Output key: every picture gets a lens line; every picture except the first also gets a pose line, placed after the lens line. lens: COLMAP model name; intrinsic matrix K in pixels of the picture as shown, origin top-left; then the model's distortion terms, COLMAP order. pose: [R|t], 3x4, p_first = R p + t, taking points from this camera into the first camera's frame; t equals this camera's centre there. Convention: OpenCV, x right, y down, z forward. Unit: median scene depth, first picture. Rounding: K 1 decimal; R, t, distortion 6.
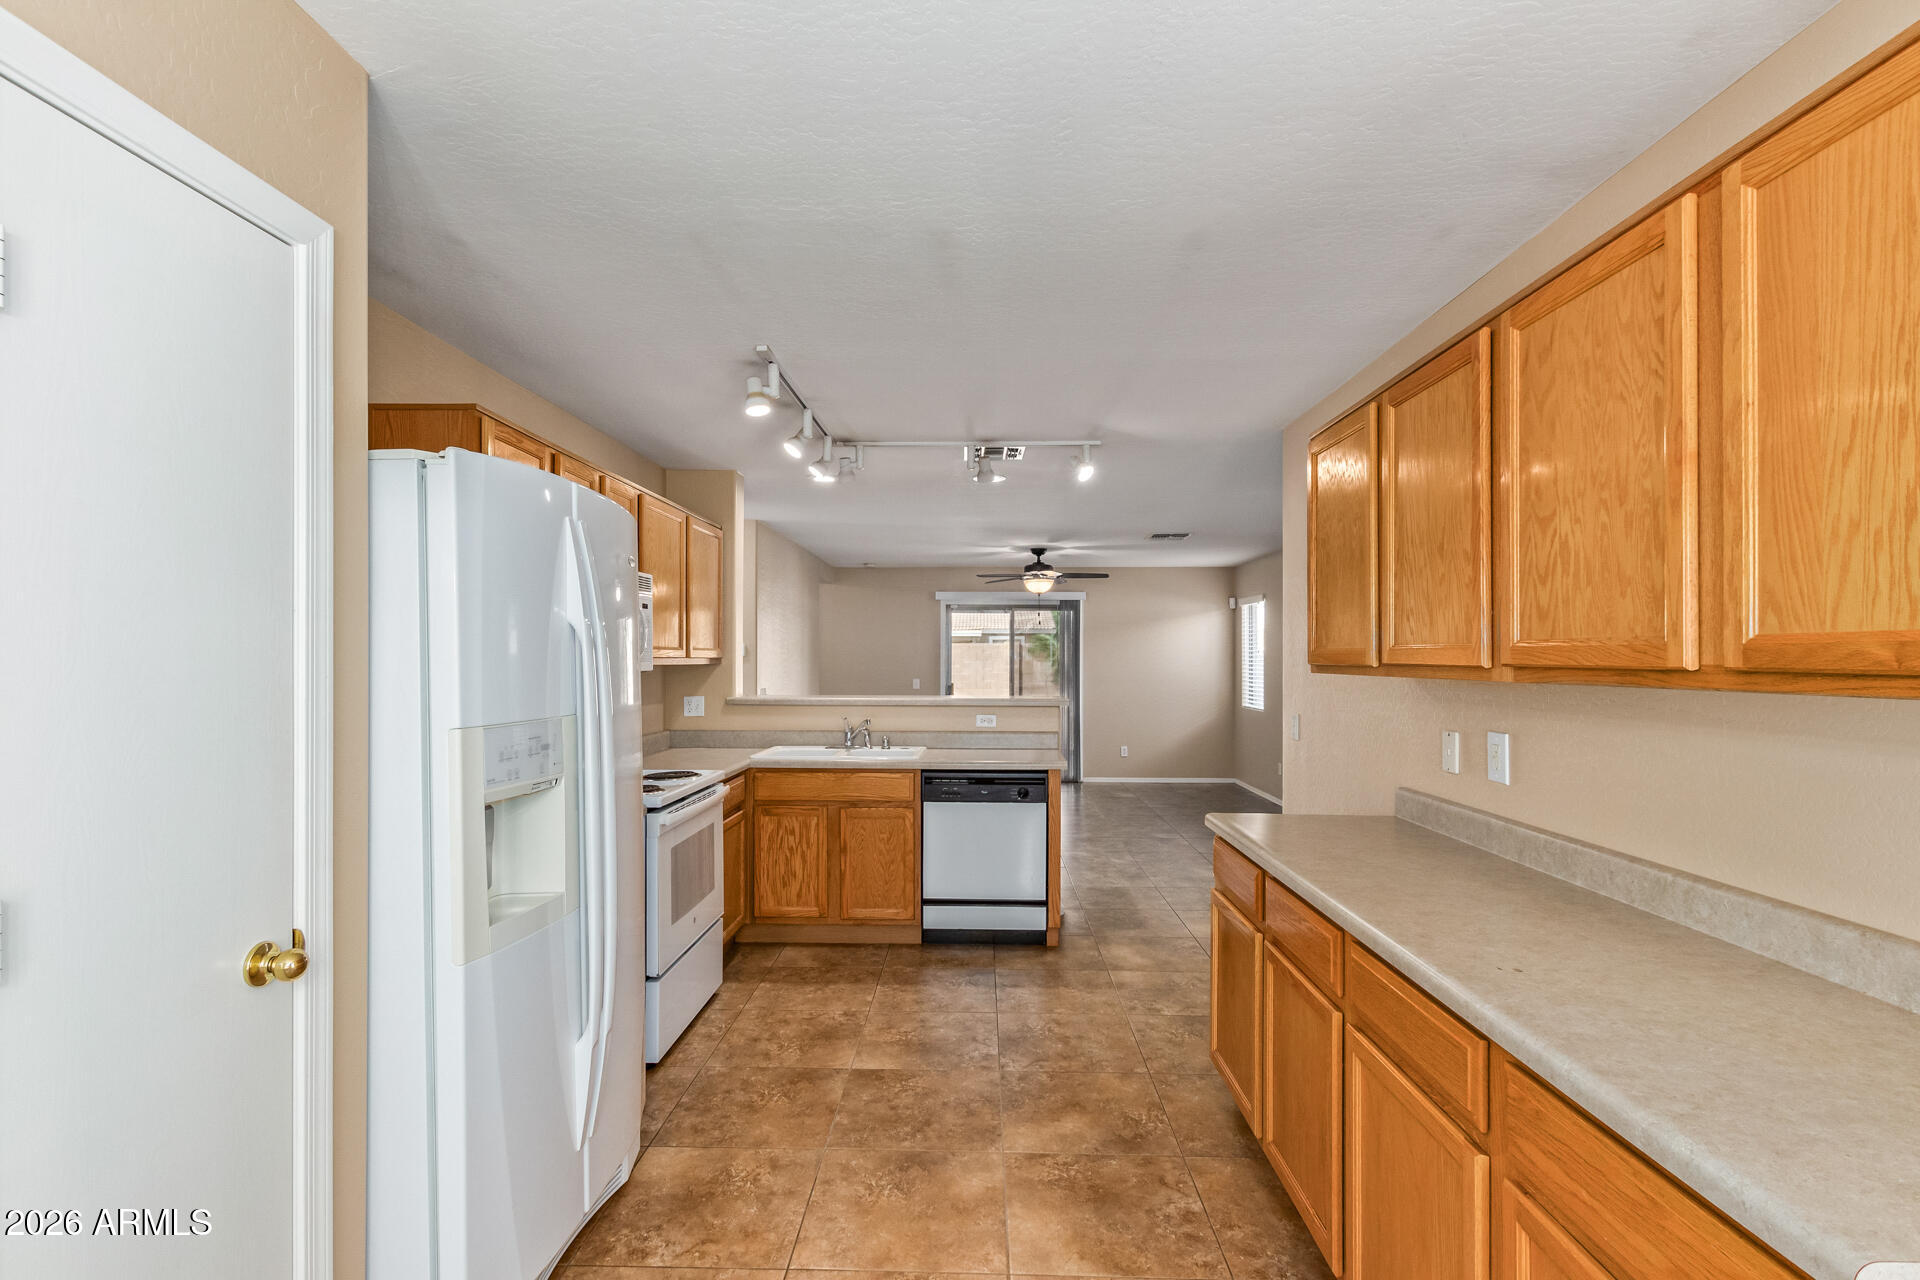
lens RADIAL K [[885.8, 0, 929.3], [0, 885.8, 632.3], [0, 0, 1]] dist [0.002238, -0.000455]
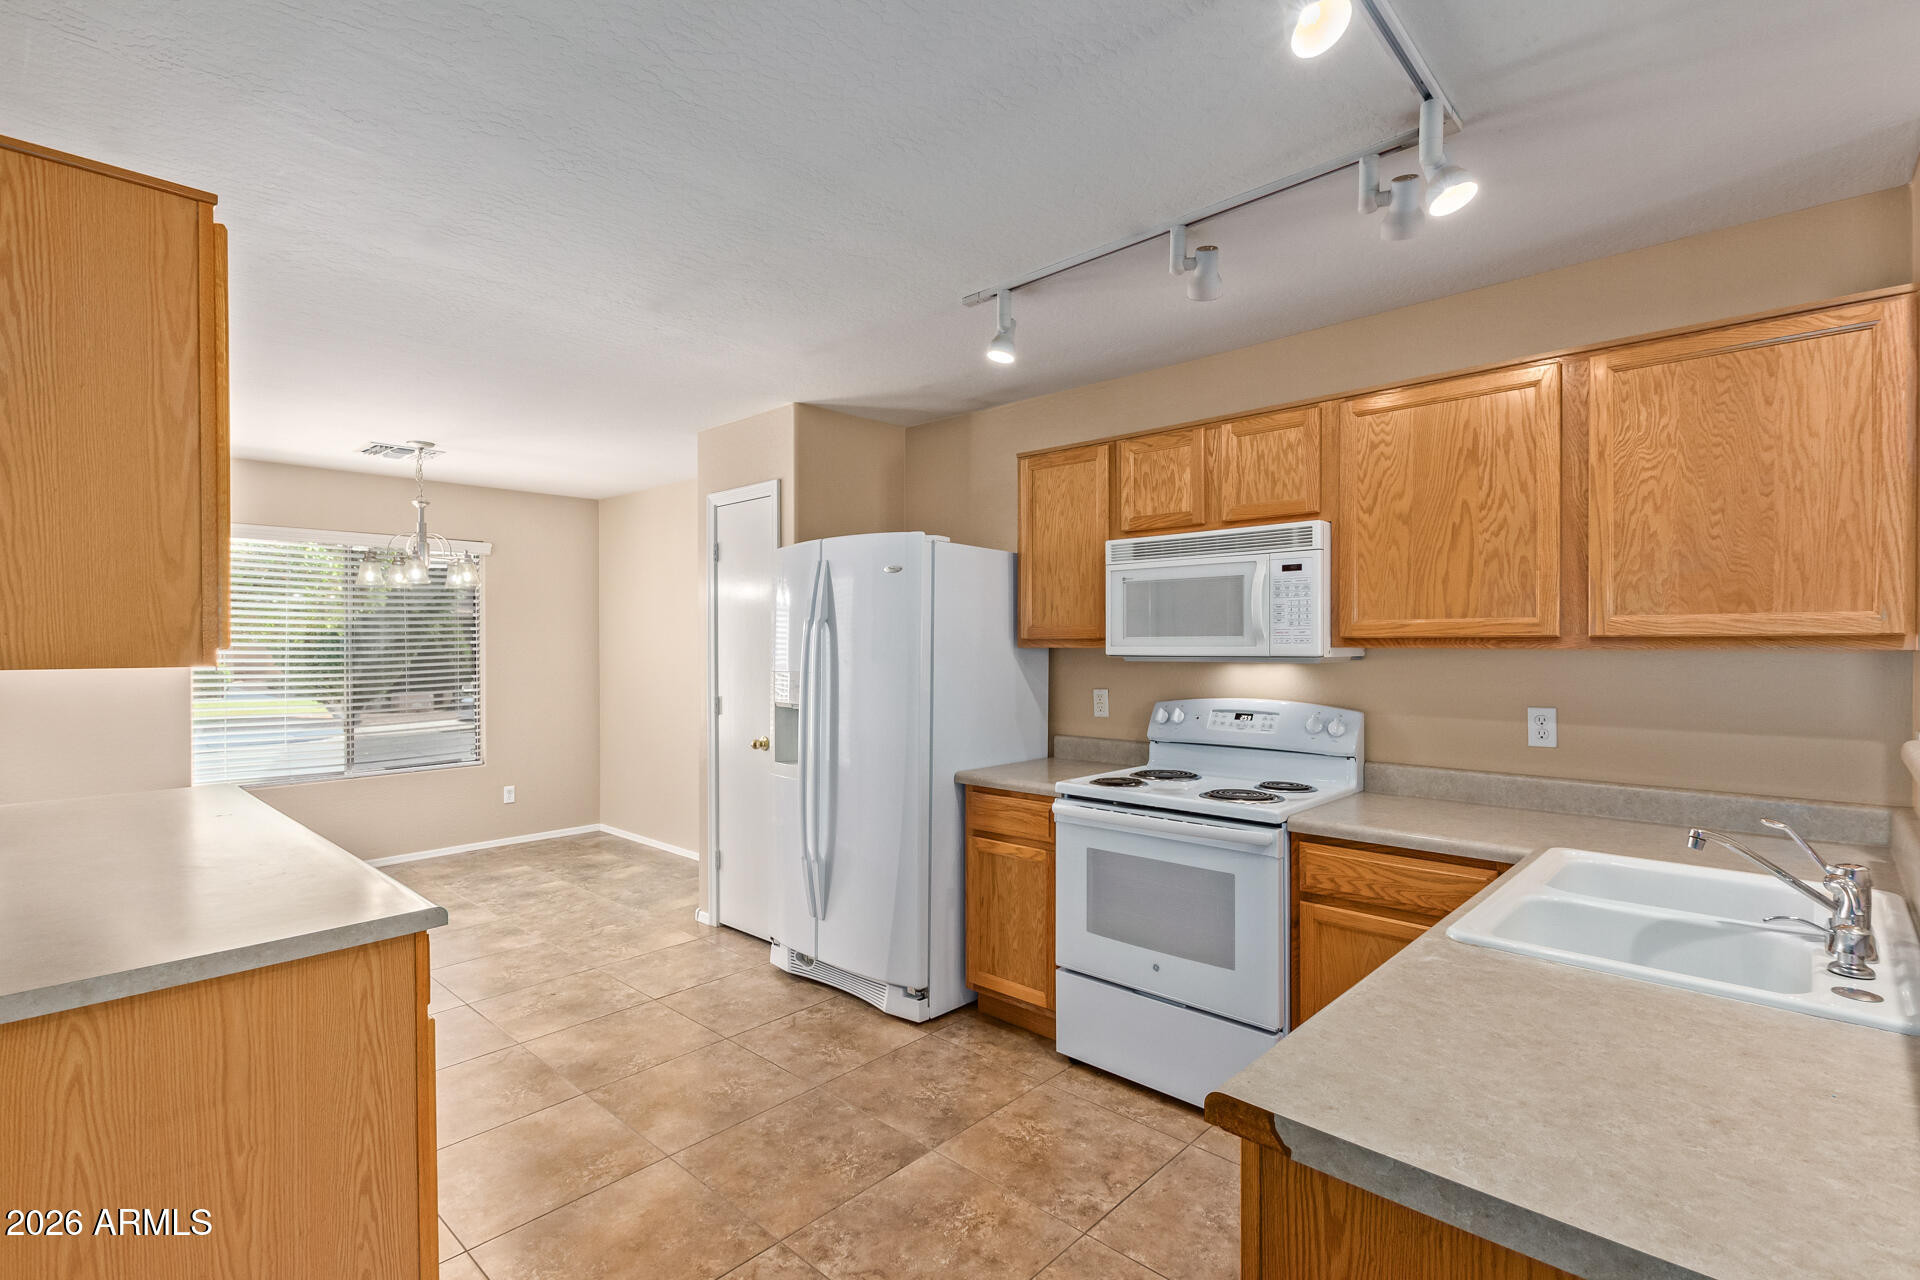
lens RADIAL K [[877.4, 0, 958.6], [0, 877.4, 649.6], [0, 0, 1]] dist [0.007289, -0.004876]
pose [[-0.629997, 0.006496, -0.776570, 0.524894], [0.025572, 0.999596, -0.012384, 0.051293], [0.776176, -0.027660, -0.629909, 1.572806]]
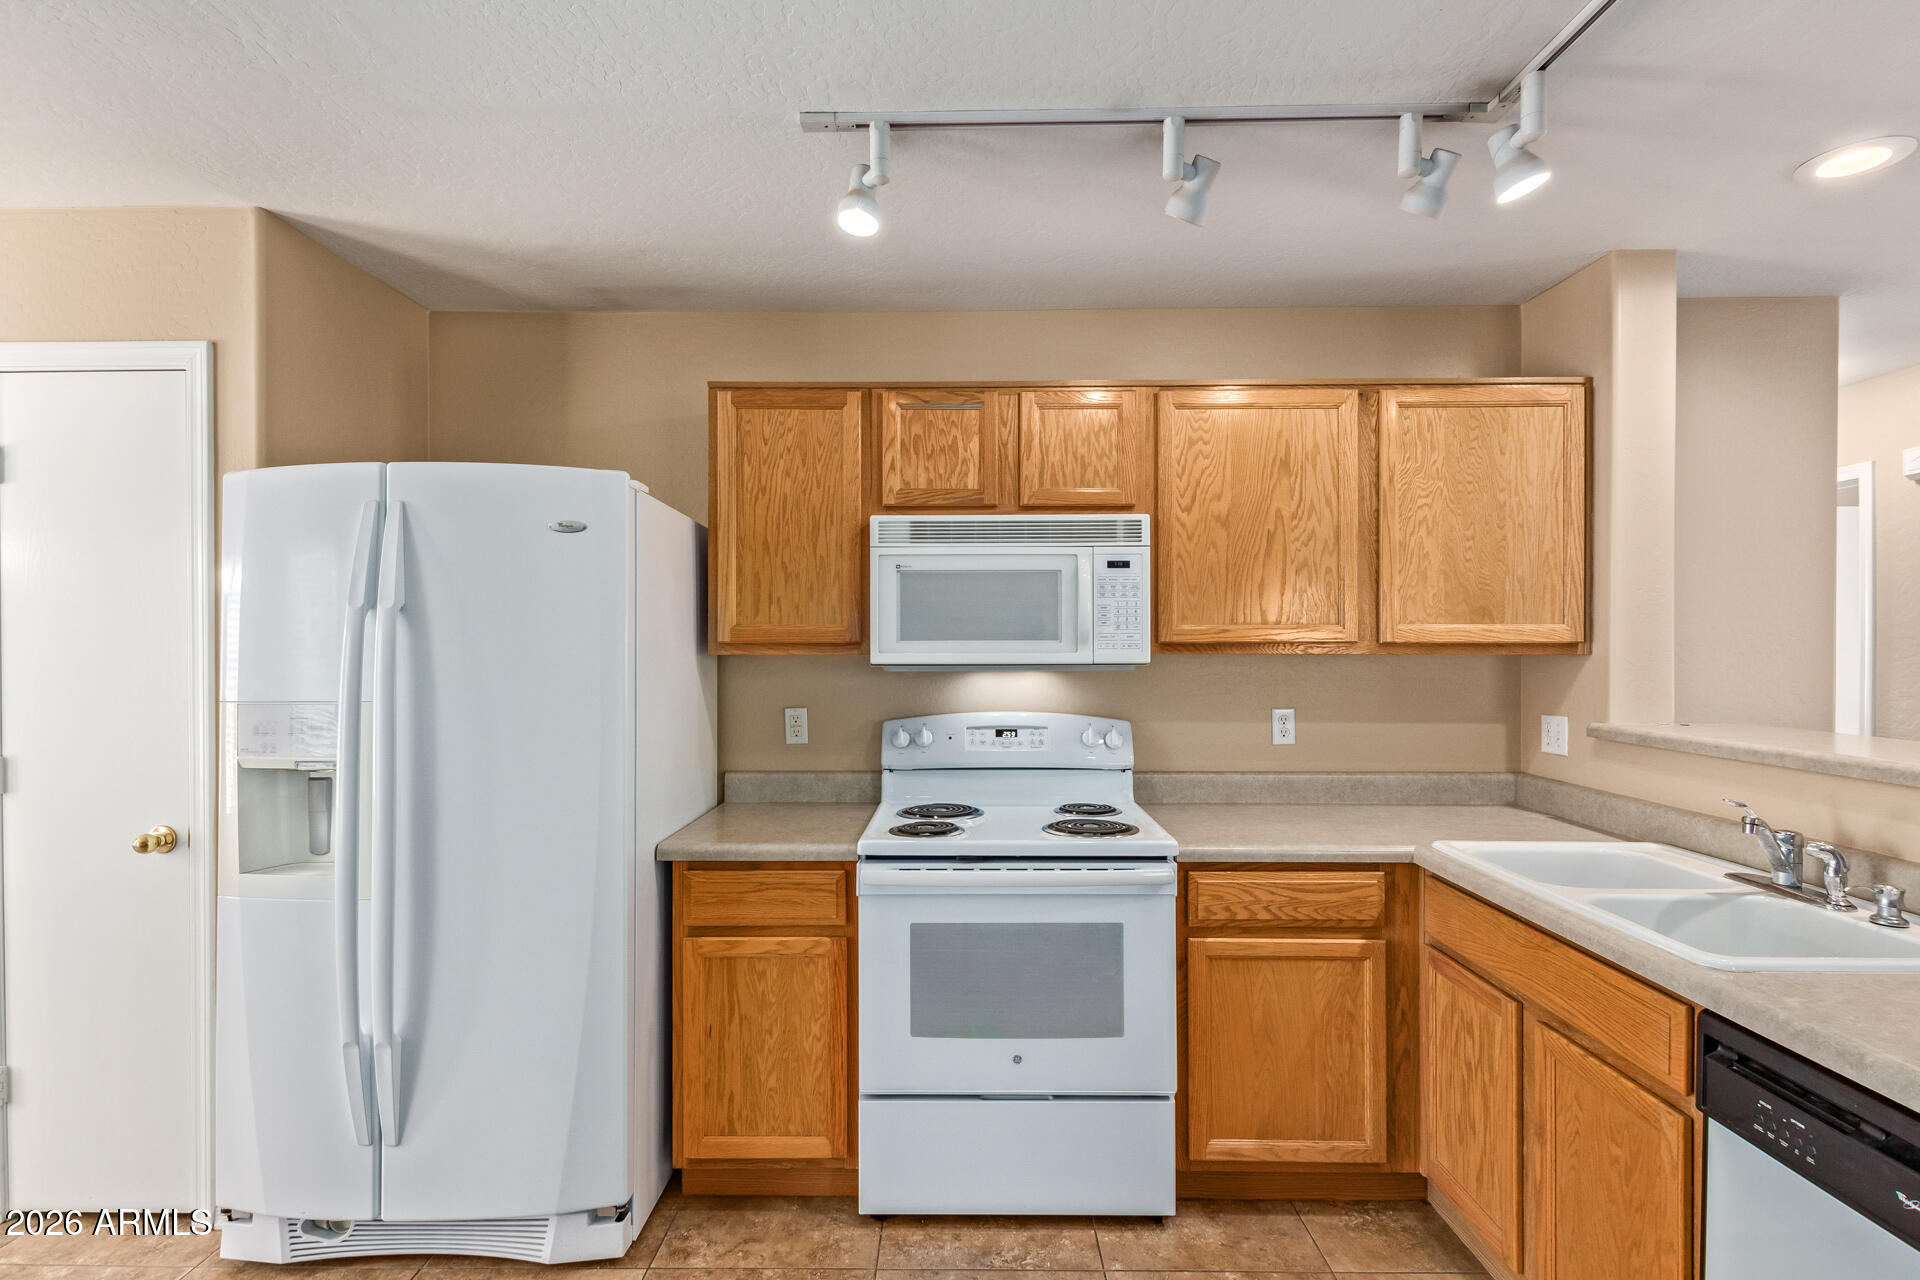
lens RADIAL K [[877.4, 0, 958.6], [0, 877.4, 649.6], [0, 0, 1]] dist [0.007289, -0.004876]
pose [[0.056624, 0.002485, -0.998392, 0.406915], [0.031110, 0.999507, 0.004253, 0.035089], [0.997911, -0.031301, 0.056519, 1.077264]]
